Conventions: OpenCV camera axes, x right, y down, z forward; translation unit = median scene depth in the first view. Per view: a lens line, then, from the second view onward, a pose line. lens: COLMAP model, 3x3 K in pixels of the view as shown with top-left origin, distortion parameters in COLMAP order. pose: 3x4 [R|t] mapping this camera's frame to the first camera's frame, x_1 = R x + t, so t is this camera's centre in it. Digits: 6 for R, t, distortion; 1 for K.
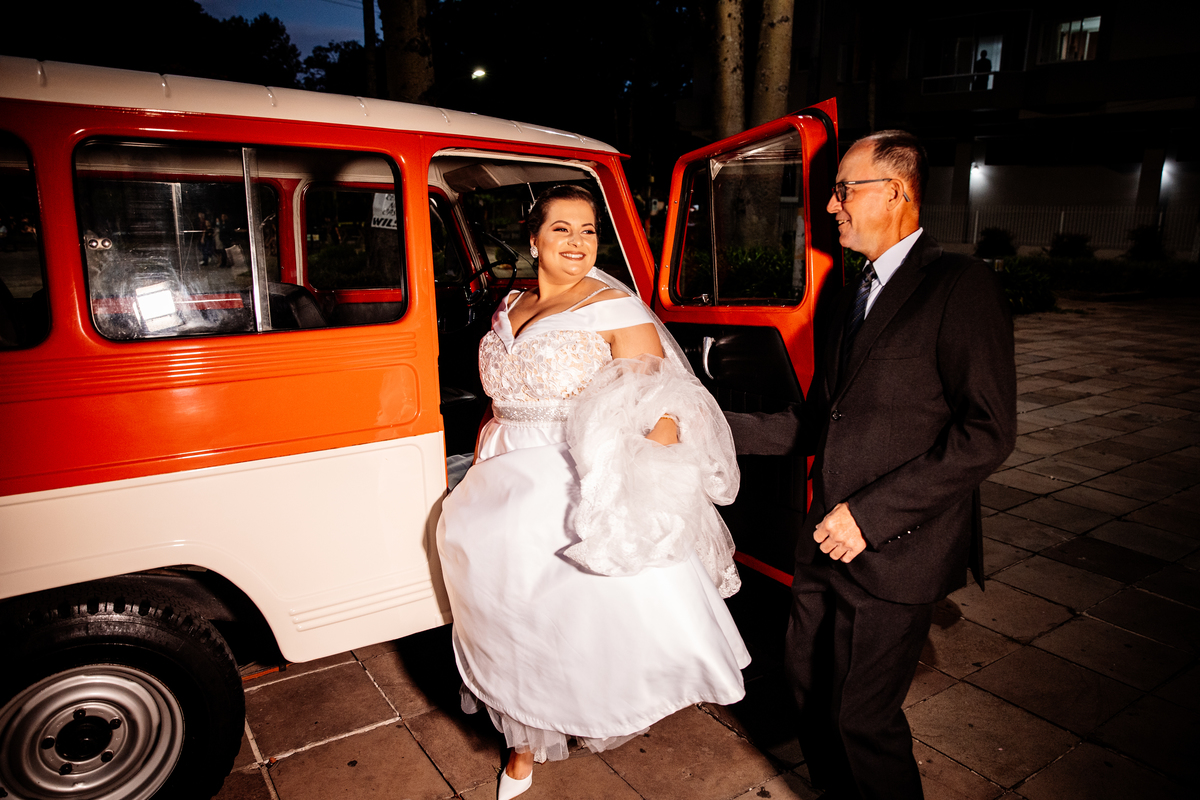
lens RADIAL K [[802.9, 0, 600.0], [0, 802.9, 400.0], [0, 0, 1]] dist [-0.065561, 0.005417]
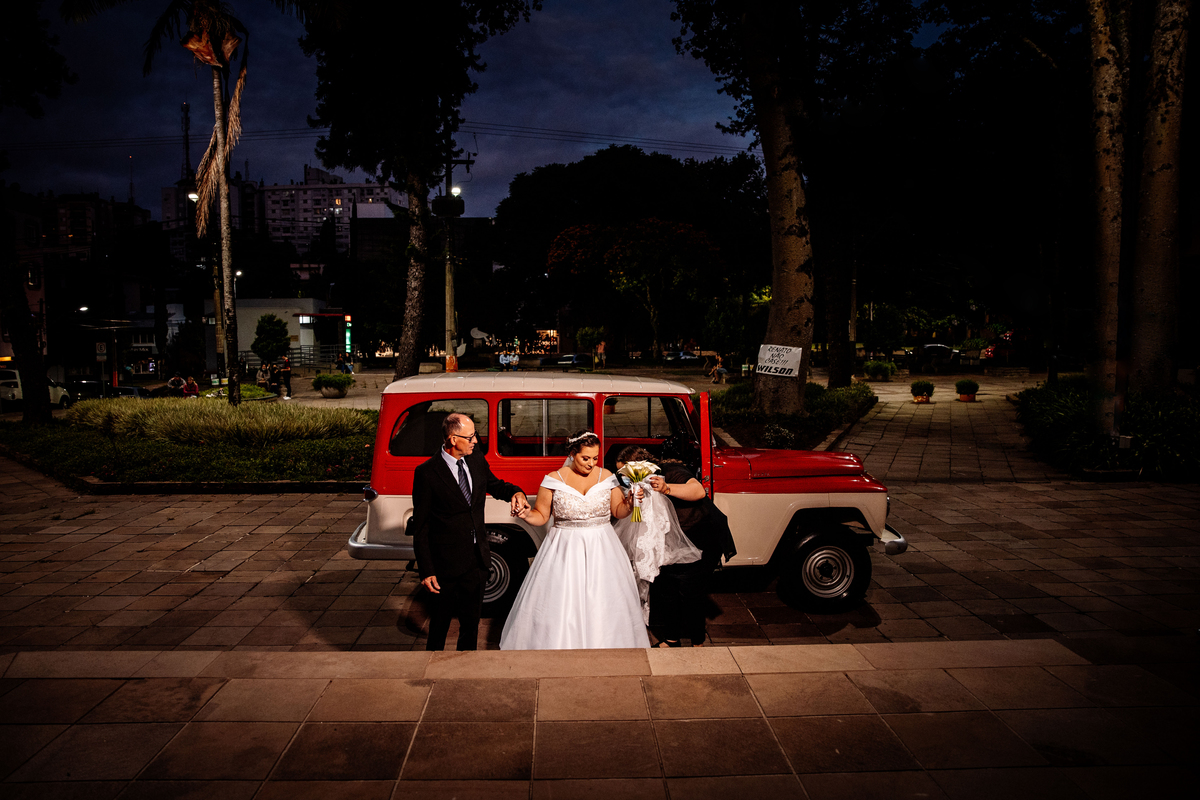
lens RADIAL K [[802.9, 0, 600.0], [0, 802.9, 400.0], [0, 0, 1]] dist [-0.065561, 0.005417]
pose [[0.859416, 0.019234, -0.510915, 0.138953], [-0.098851, 0.986688, -0.129134, 0.008155], [0.501629, 0.161485, 0.849877, -0.165929]]
